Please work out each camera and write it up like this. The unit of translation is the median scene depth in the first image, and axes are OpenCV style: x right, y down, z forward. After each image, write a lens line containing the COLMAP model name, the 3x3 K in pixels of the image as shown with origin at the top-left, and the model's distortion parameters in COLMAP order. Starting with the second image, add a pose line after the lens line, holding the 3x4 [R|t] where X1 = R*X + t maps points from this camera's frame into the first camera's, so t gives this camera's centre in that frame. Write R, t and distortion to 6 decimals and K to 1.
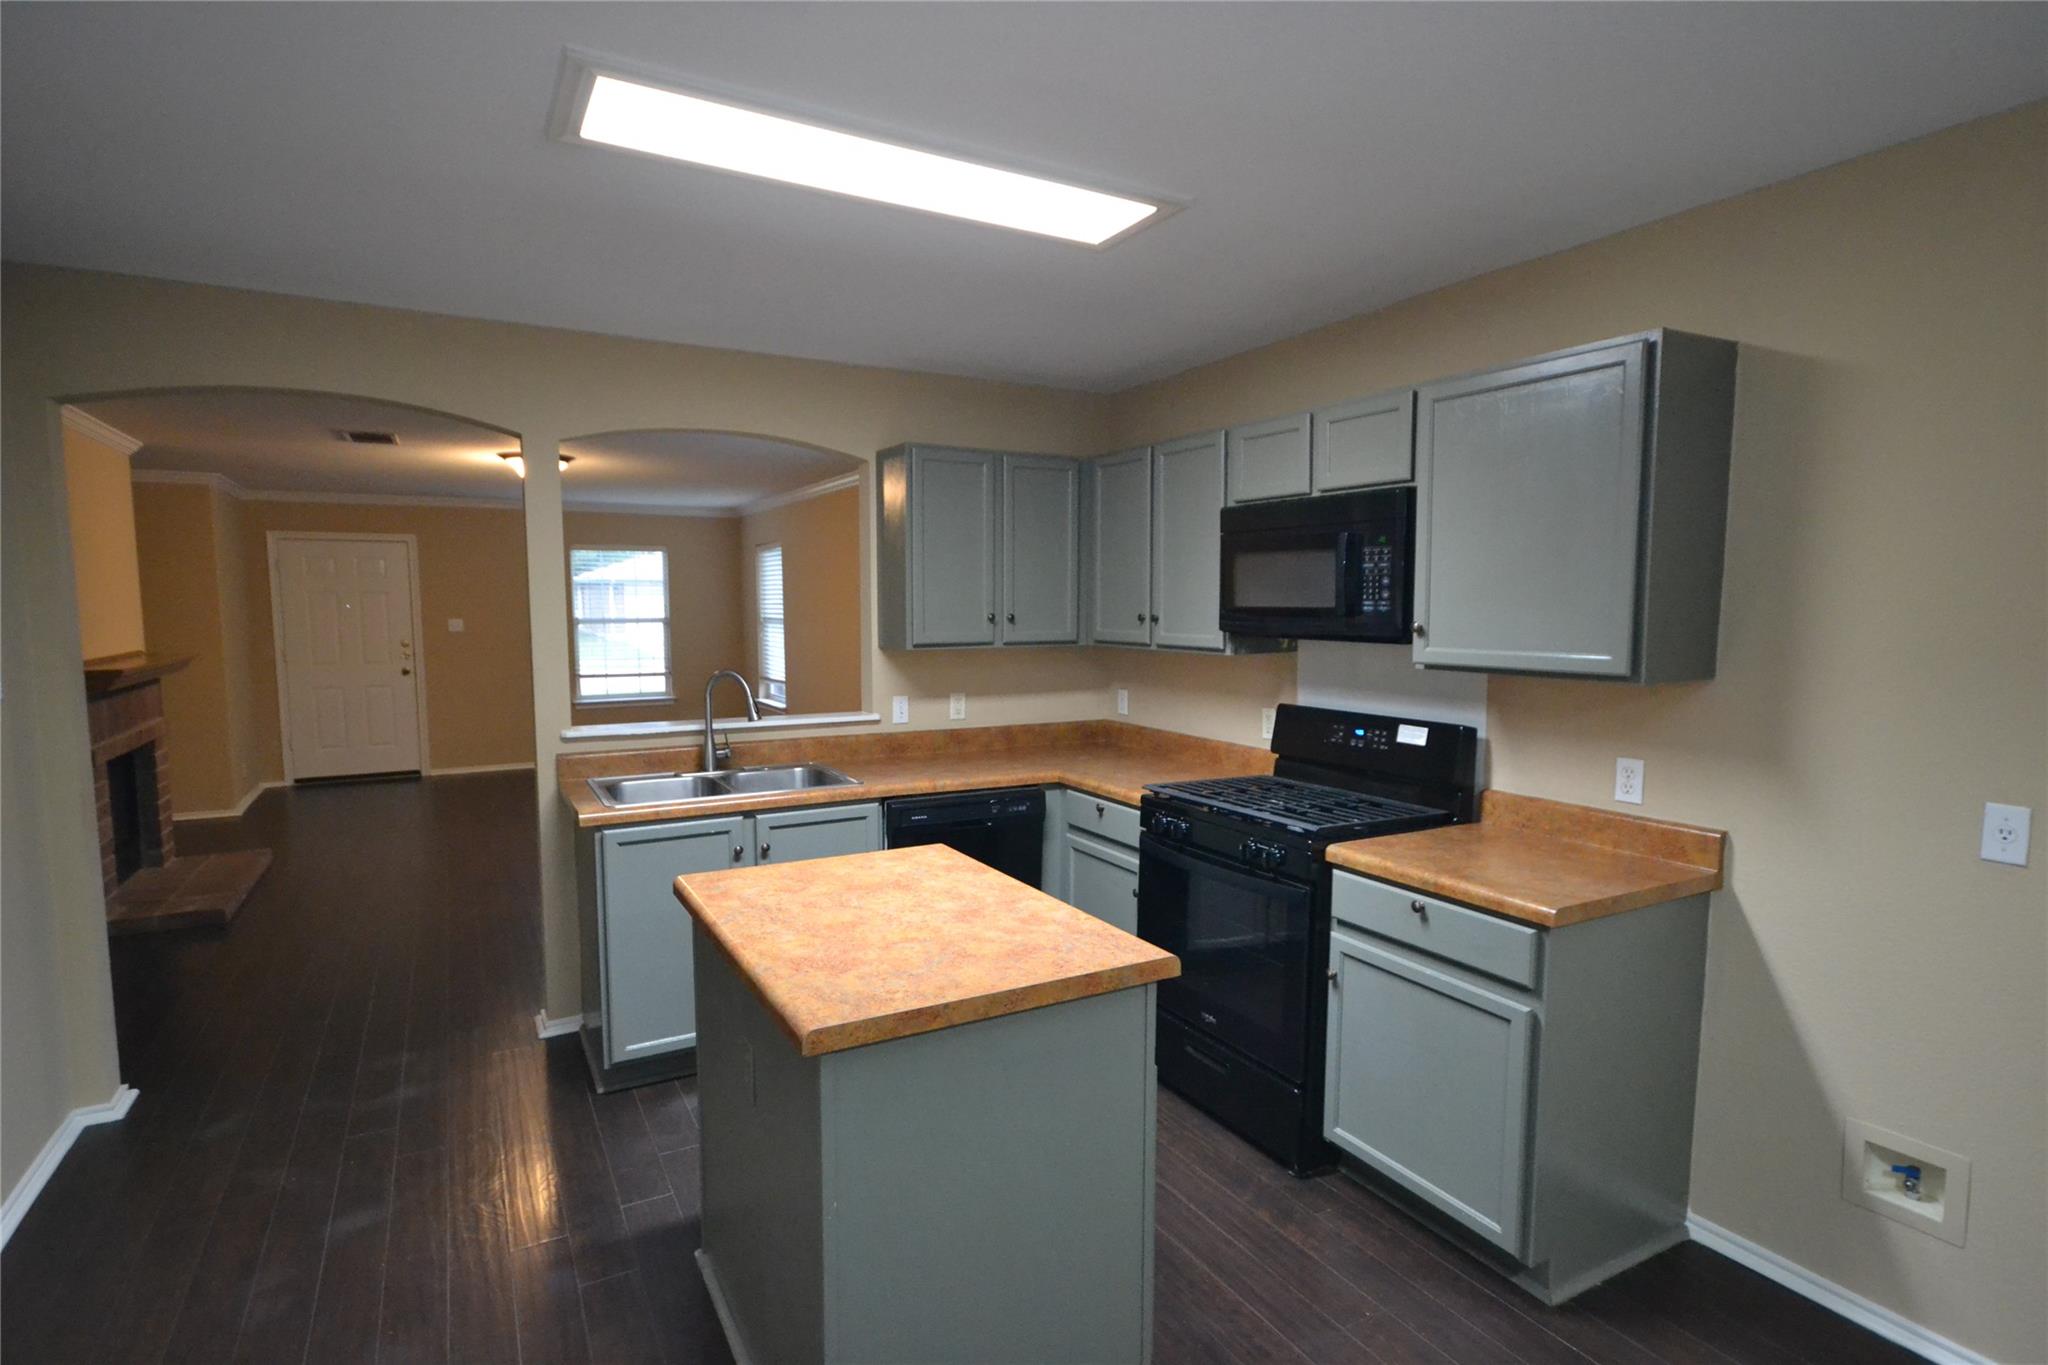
lens RADIAL K [[1002.5, 0, 1020.6], [0, 1002.5, 693.6], [0, 0, 1]] dist [0.005156, 0.001685]
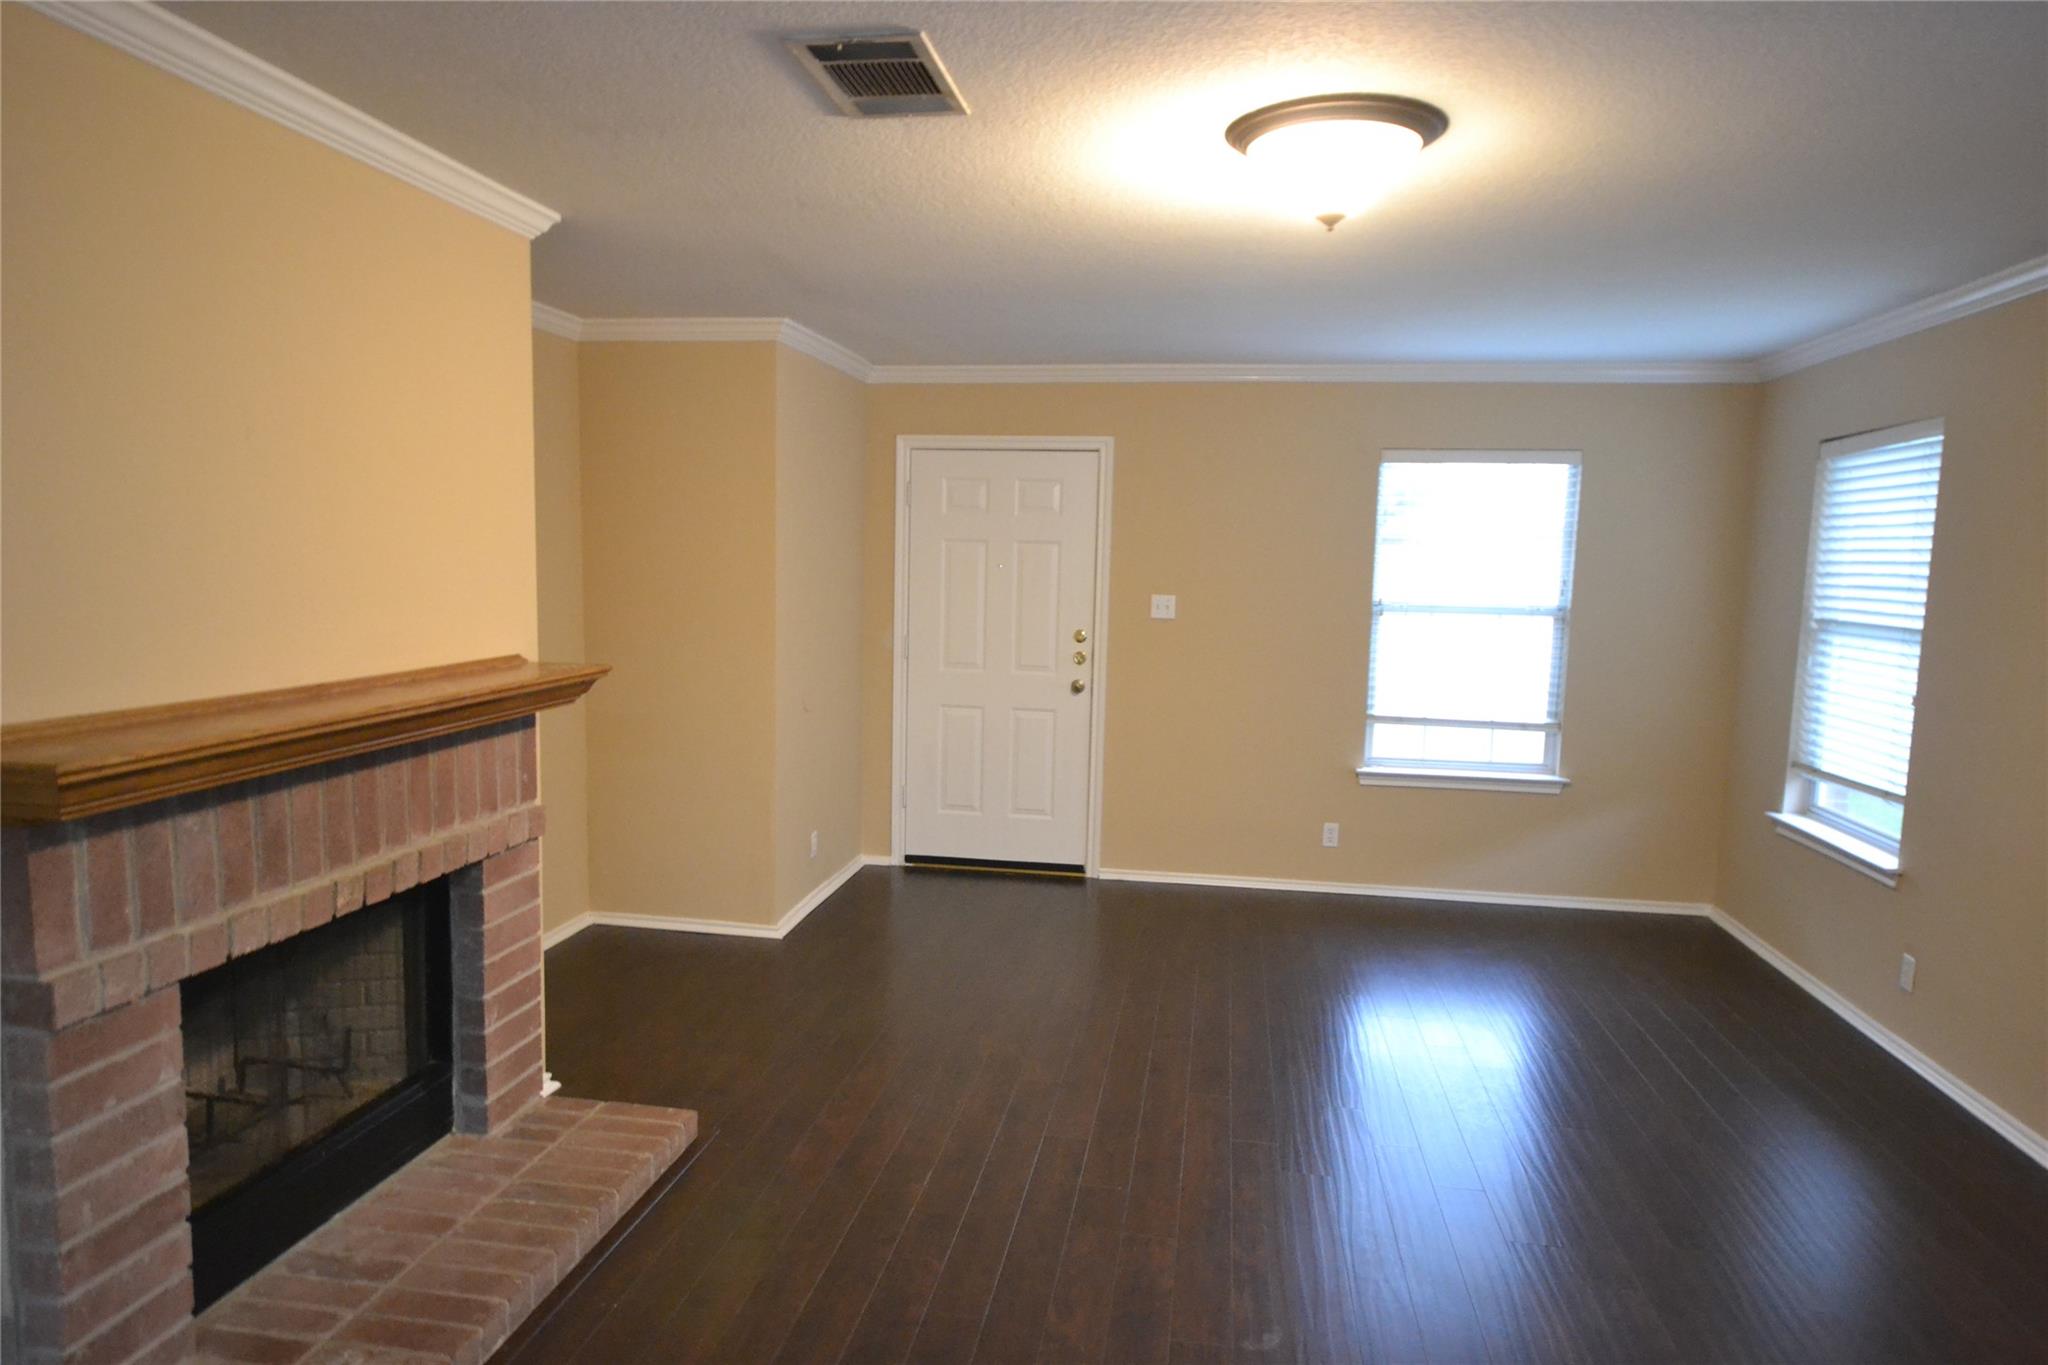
lens RADIAL K [[1248.4, 0, 1024.0], [0, 1248.4, 682.5], [0, 0, 1]] dist [0.006572, 0.001988]
pose [[0.779042, 0.084701, -0.621224, -0.597440], [-0.081926, 0.996089, 0.033073, -0.127241], [0.621596, 0.025129, 0.782935, 1.273829]]
